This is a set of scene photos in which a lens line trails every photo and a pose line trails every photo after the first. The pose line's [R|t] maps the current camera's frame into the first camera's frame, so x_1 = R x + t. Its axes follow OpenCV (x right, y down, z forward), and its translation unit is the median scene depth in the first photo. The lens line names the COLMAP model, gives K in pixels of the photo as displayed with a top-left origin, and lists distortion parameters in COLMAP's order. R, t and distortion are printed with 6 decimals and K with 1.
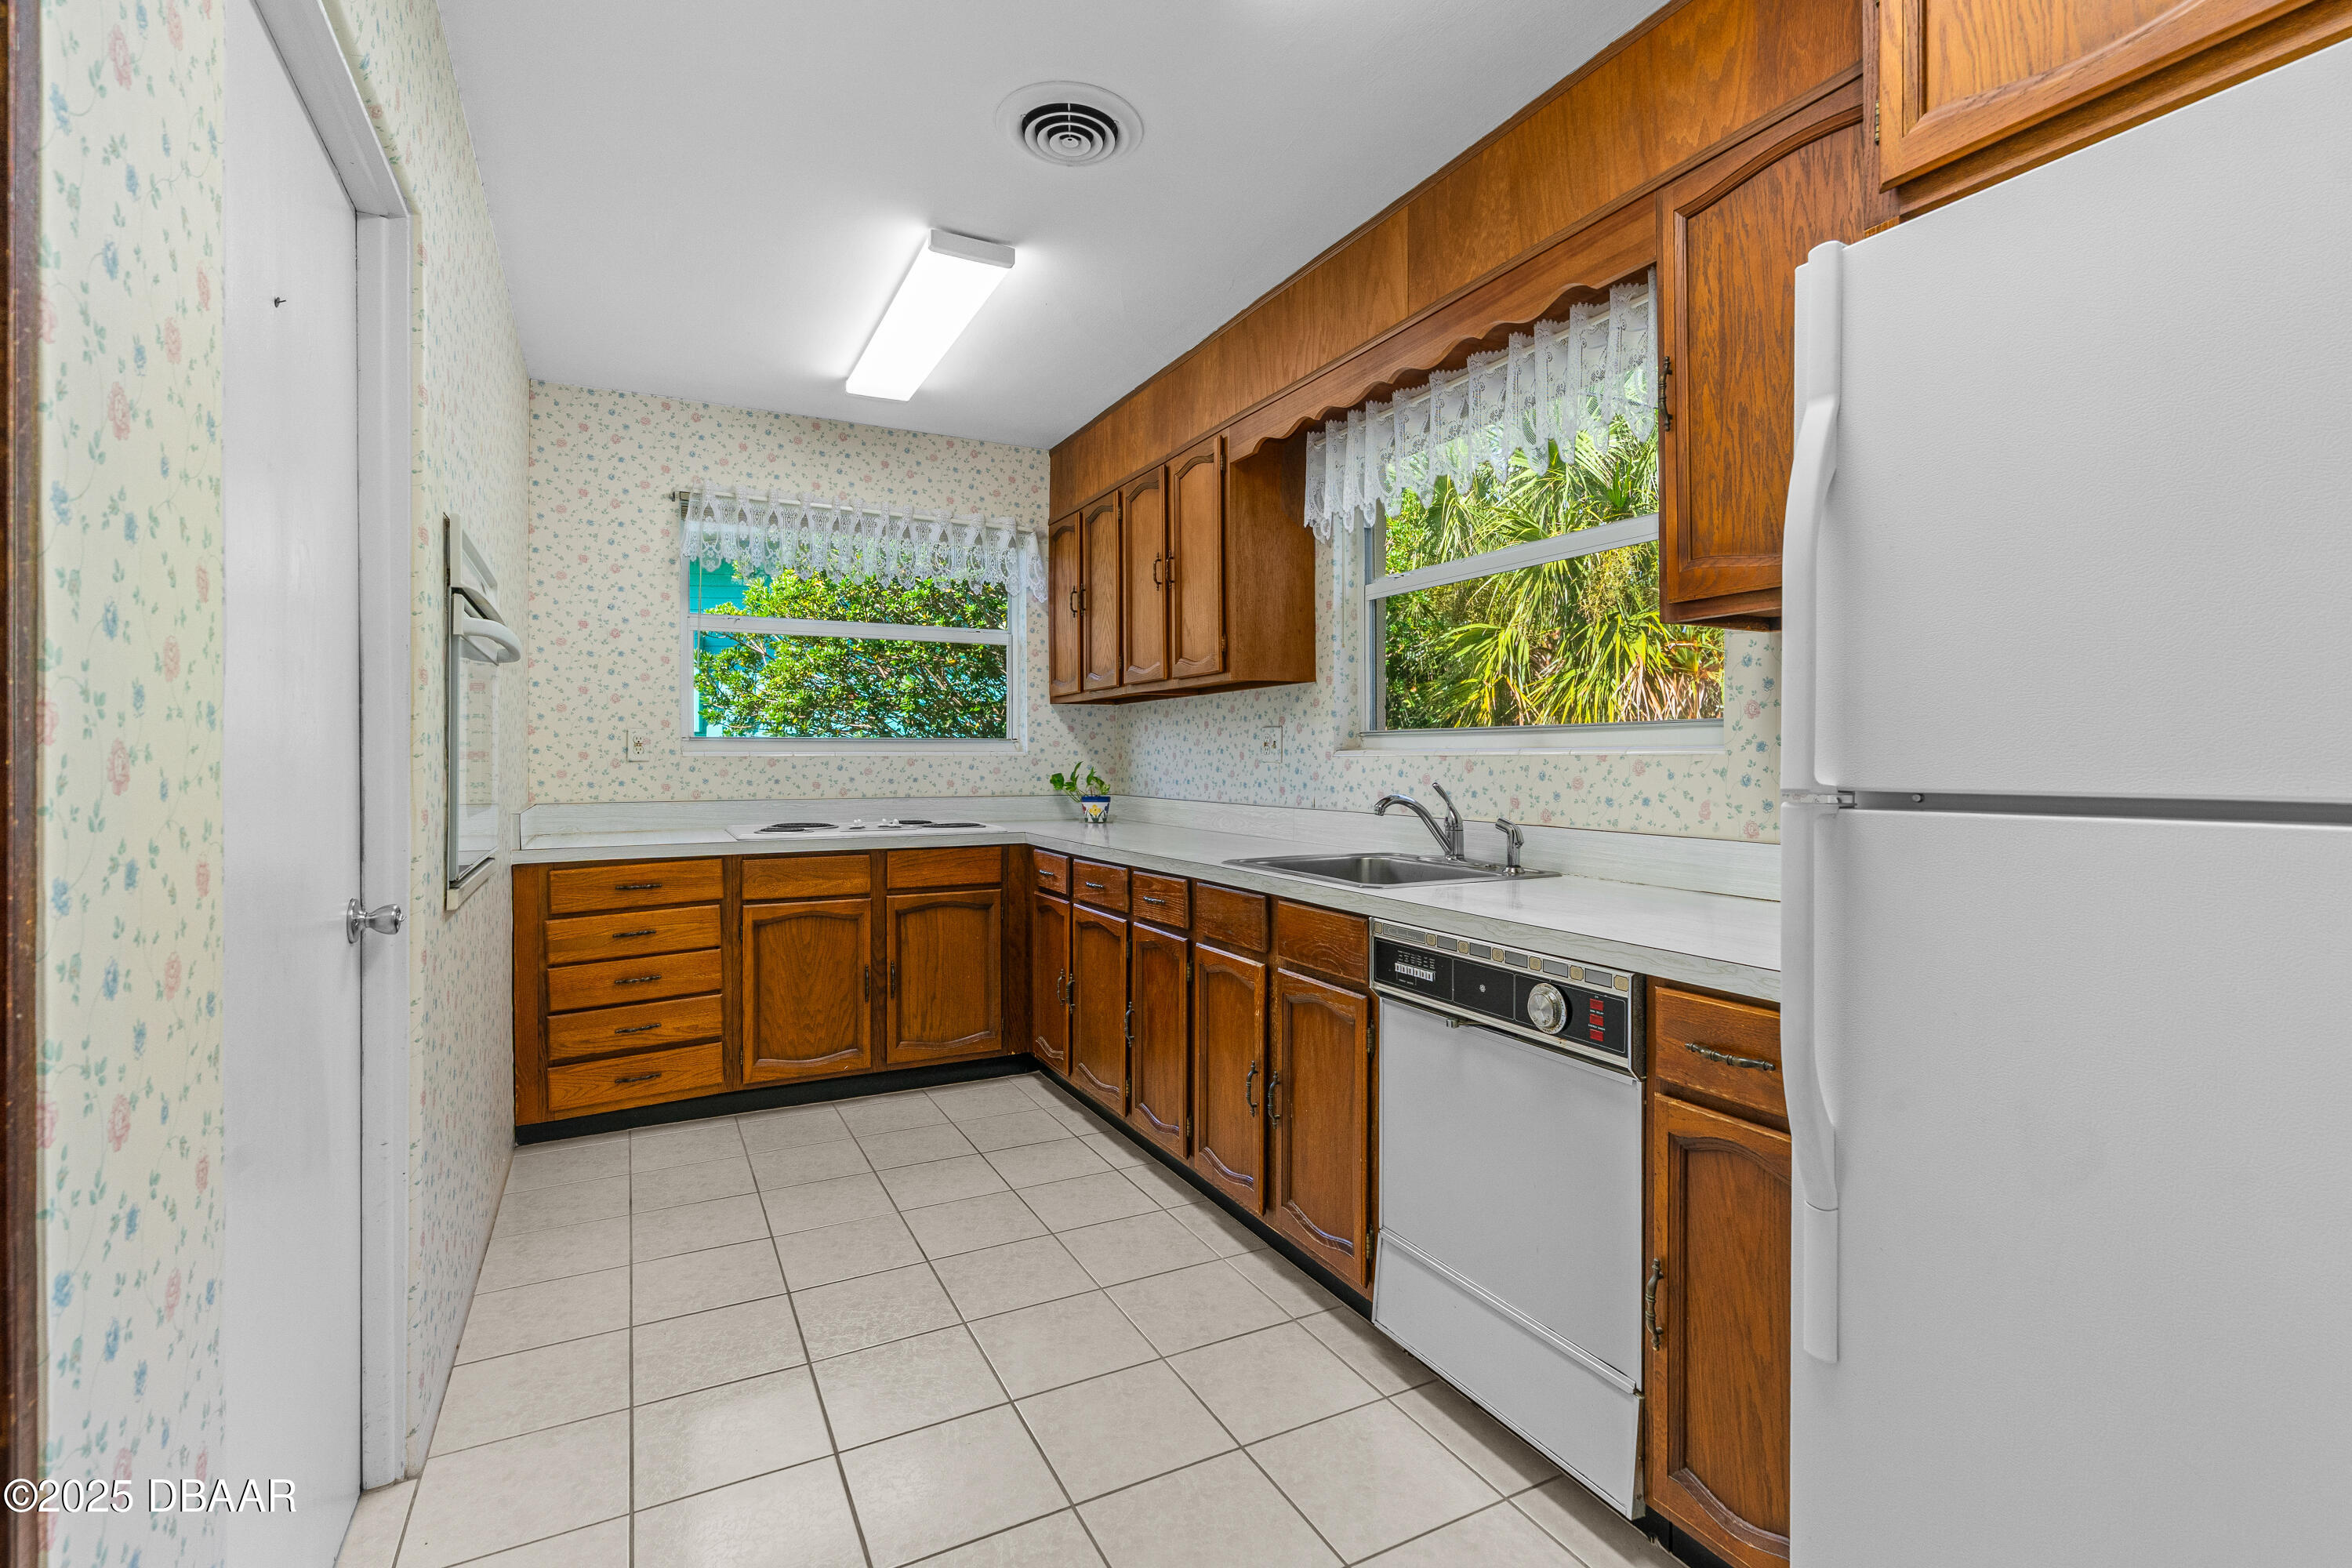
lens RADIAL K [[1071.4, 0, 1189.5], [0, 1071.4, 764.4], [0, 0, 1]] dist [-0.001008, 0.000776]
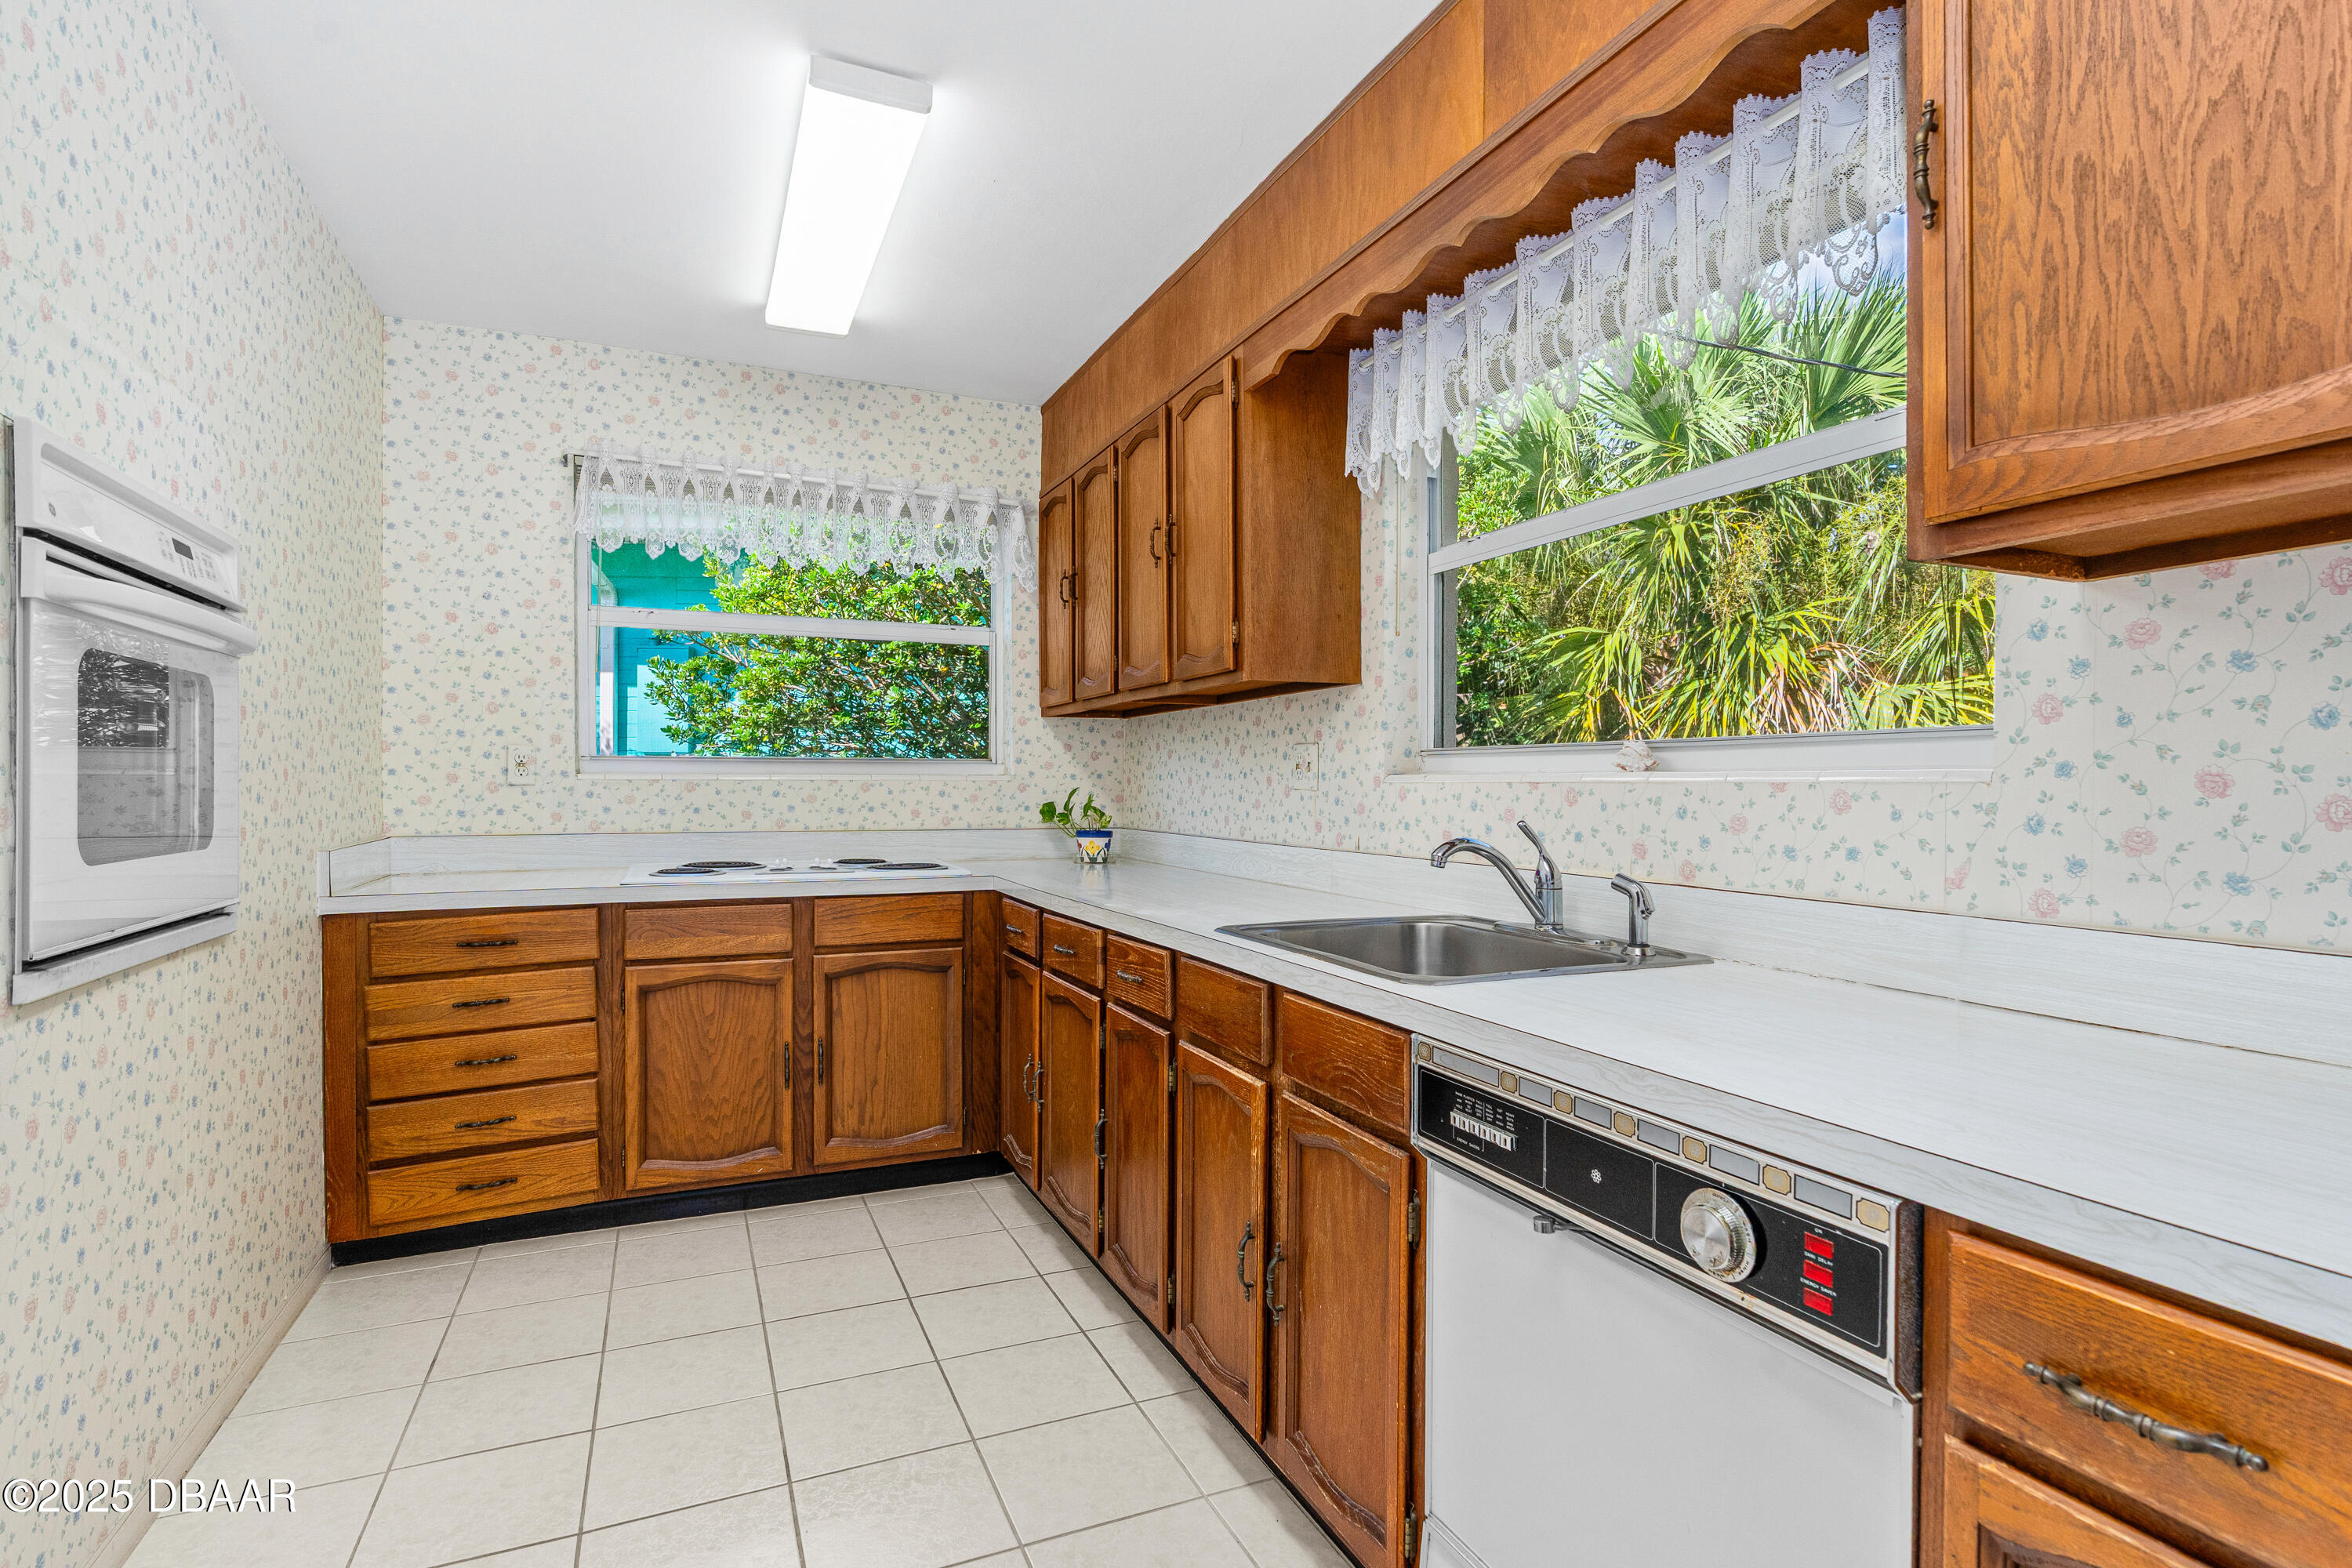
lens RADIAL K [[1071.4, 0, 1164.4], [0, 1071.4, 792.7], [0, 0, 1]] dist [-0.001008, 0.000776]
pose [[0.994657, 0.005181, -0.103103, 0.062064], [-0.004868, 0.999983, 0.003290, -0.002165], [0.103118, -0.002771, 0.994665, 0.249896]]
